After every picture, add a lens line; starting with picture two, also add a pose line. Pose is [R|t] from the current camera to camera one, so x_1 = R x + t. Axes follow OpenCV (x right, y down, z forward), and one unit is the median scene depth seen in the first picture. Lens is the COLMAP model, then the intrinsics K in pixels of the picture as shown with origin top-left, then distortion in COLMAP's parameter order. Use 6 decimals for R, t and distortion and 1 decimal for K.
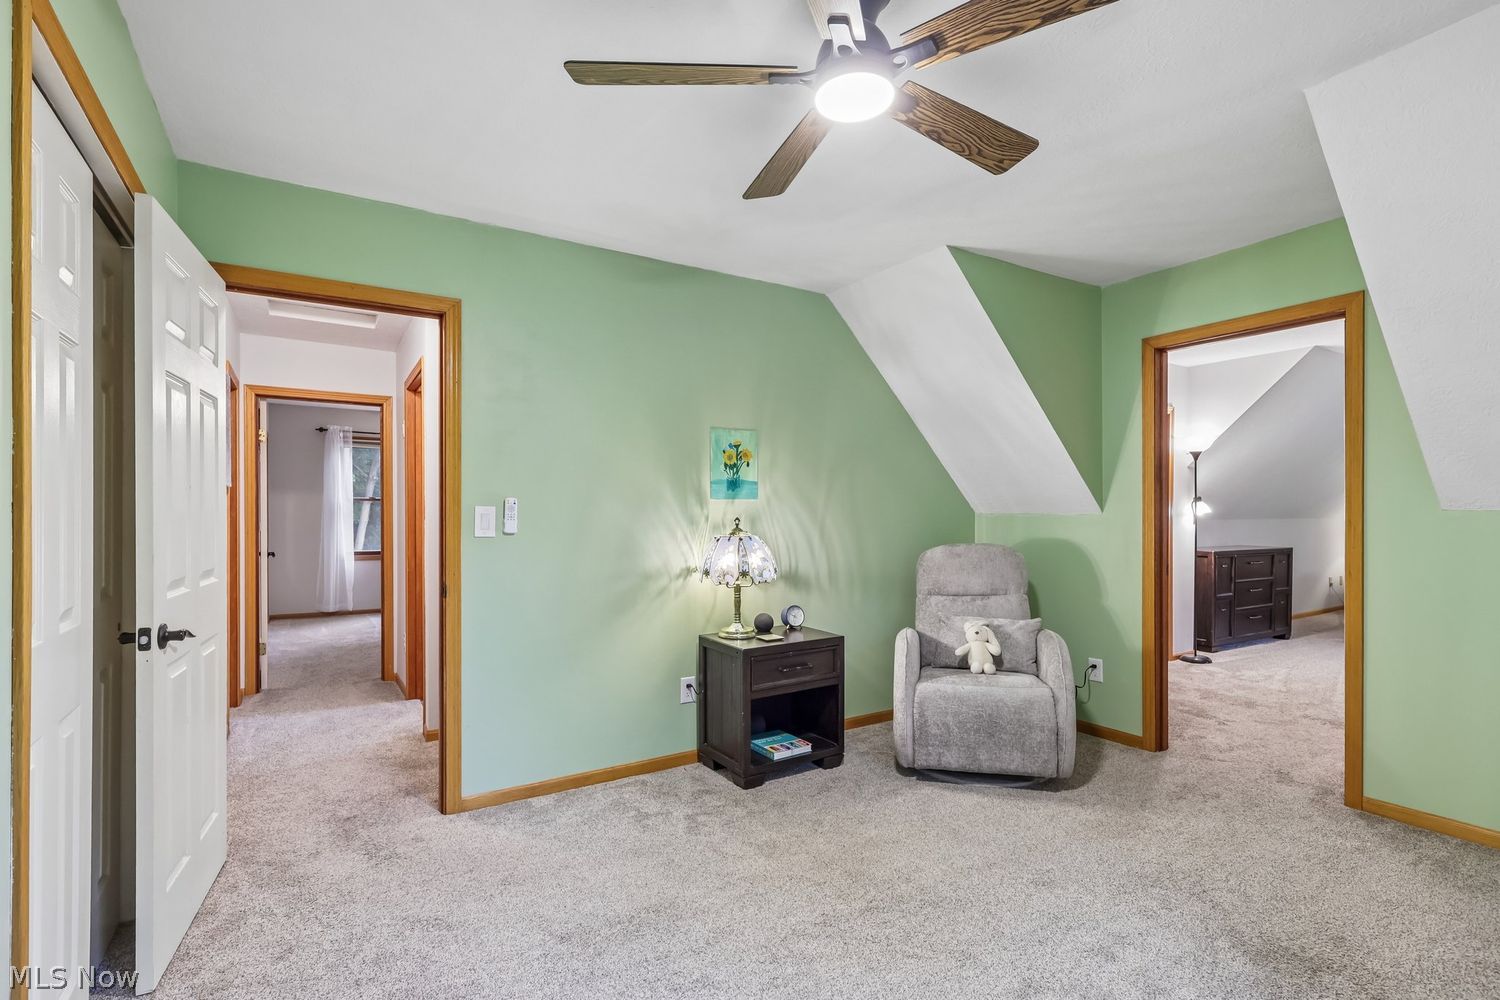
lens RADIAL K [[697.3, 0, 746.5], [0, 697.3, 519.4], [0, 0, 1]] dist [0.001787, 0.000493]
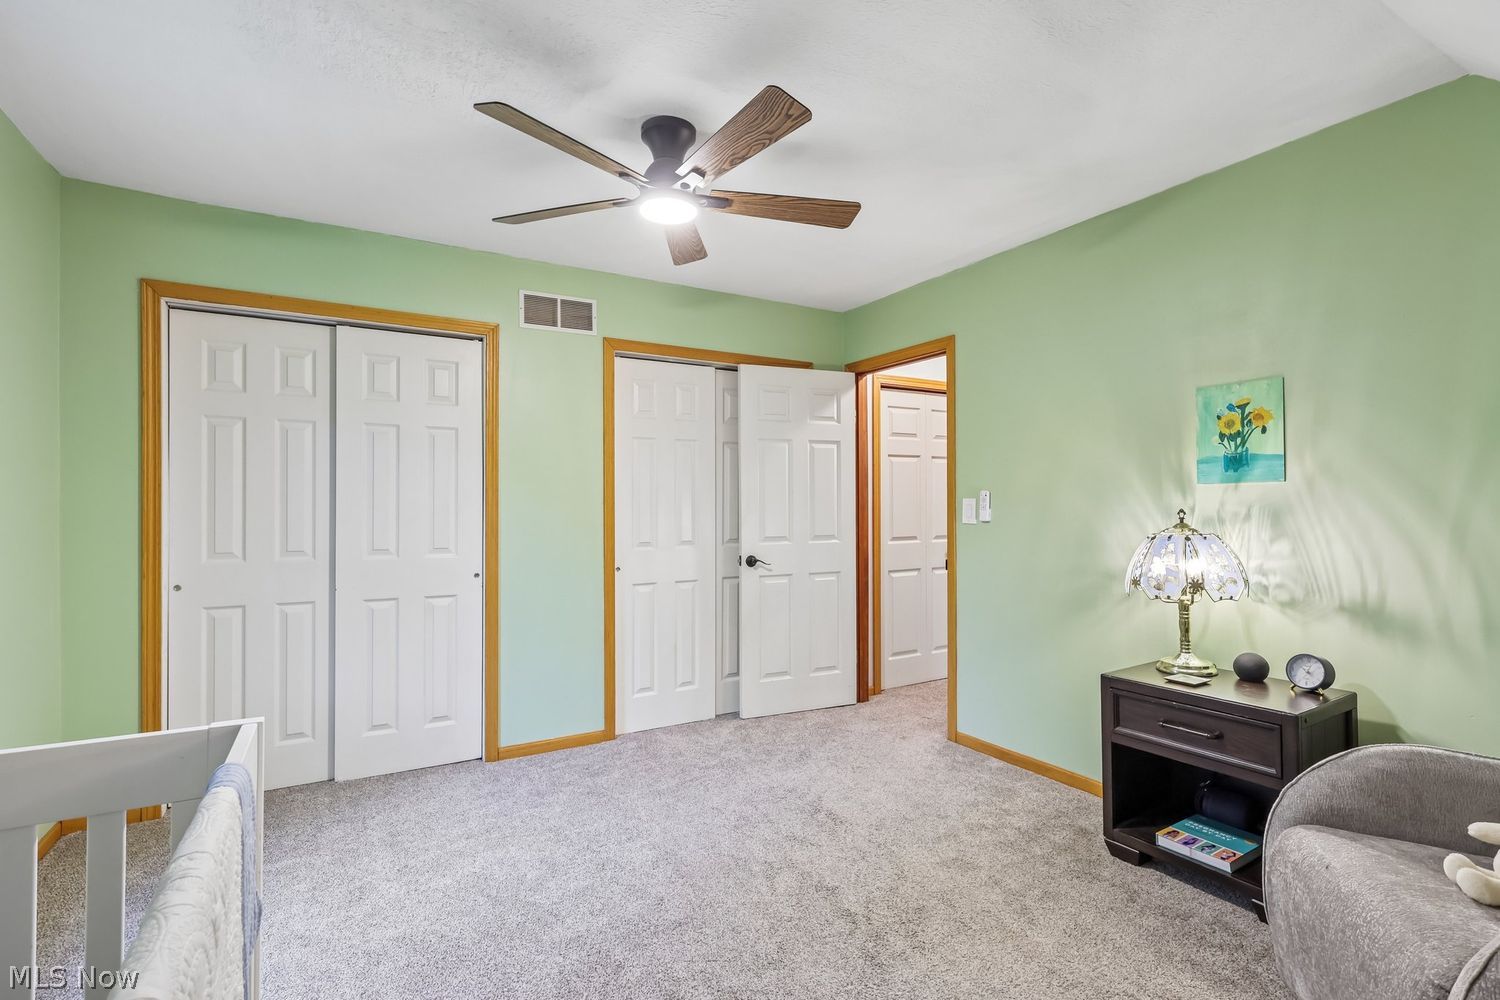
lens RADIAL K [[697.3, 0, 748.0], [0, 697.3, 506.2], [0, 0, 1]] dist [0.001787, 0.000493]
pose [[-0.013183, 0.002689, -0.999909, 0.694153], [-0.004756, 0.999985, 0.002752, -0.005297], [0.999902, 0.004792, -0.013170, 0.525134]]
